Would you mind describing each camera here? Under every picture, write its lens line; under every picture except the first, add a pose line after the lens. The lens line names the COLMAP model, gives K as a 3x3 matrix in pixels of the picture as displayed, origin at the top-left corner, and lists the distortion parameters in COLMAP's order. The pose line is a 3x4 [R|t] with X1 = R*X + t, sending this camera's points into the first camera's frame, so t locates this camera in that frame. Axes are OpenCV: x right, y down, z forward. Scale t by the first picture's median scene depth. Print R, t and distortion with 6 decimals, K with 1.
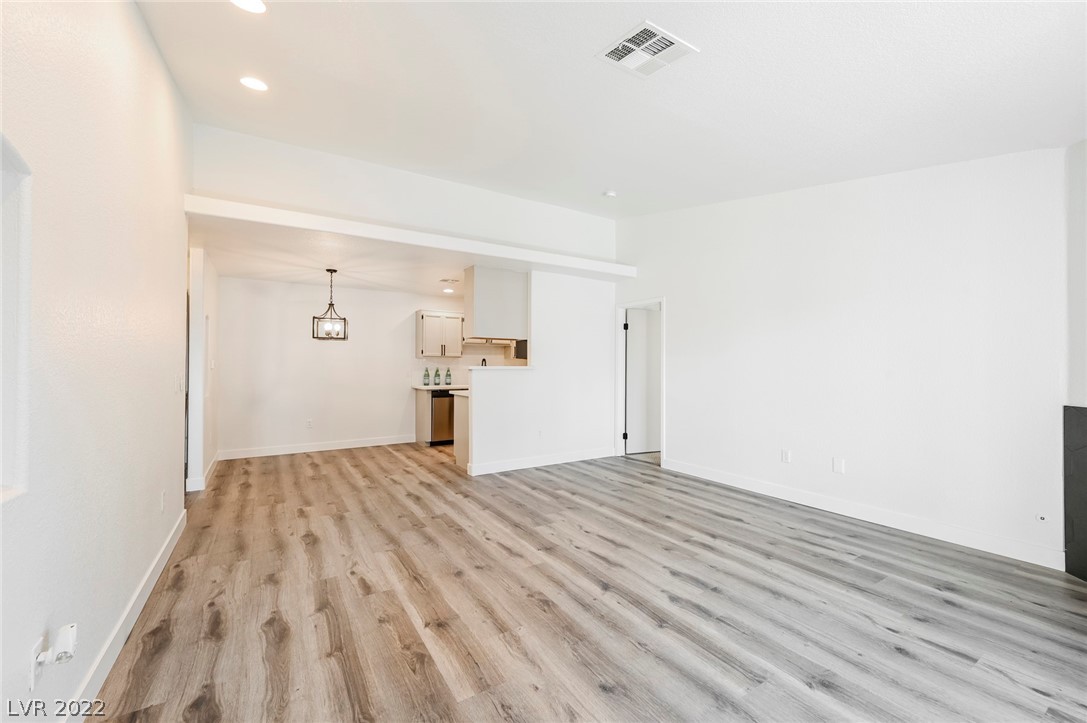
lens RADIAL K [[437.8, 0, 543.5], [0, 437.8, 361.5], [0, 0, 1]] dist [0.000676, 0.000259]
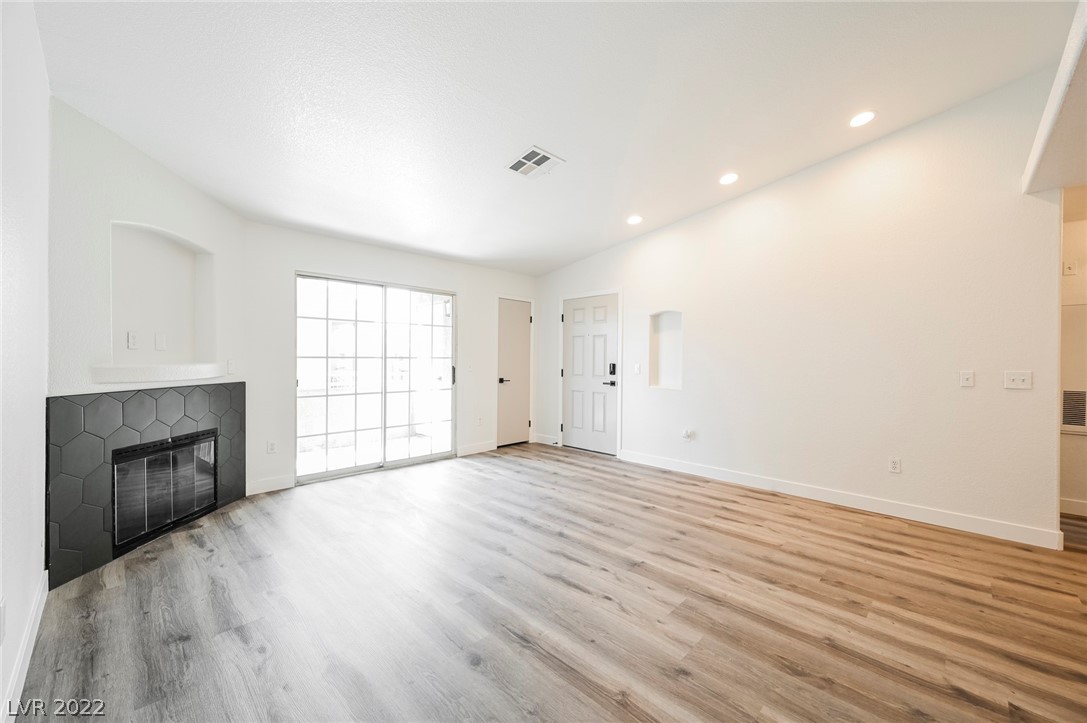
lens RADIAL K [[430.7, 0, 543.5], [0, 430.7, 361.5], [0, 0, 1]] dist [-0.000407, 0.000375]
pose [[-0.973799, -0.009769, -0.227200, 0.423002], [-0.009187, 0.999951, -0.003619, 0.023916], [0.227224, -0.001437, -0.973841, 1.948700]]
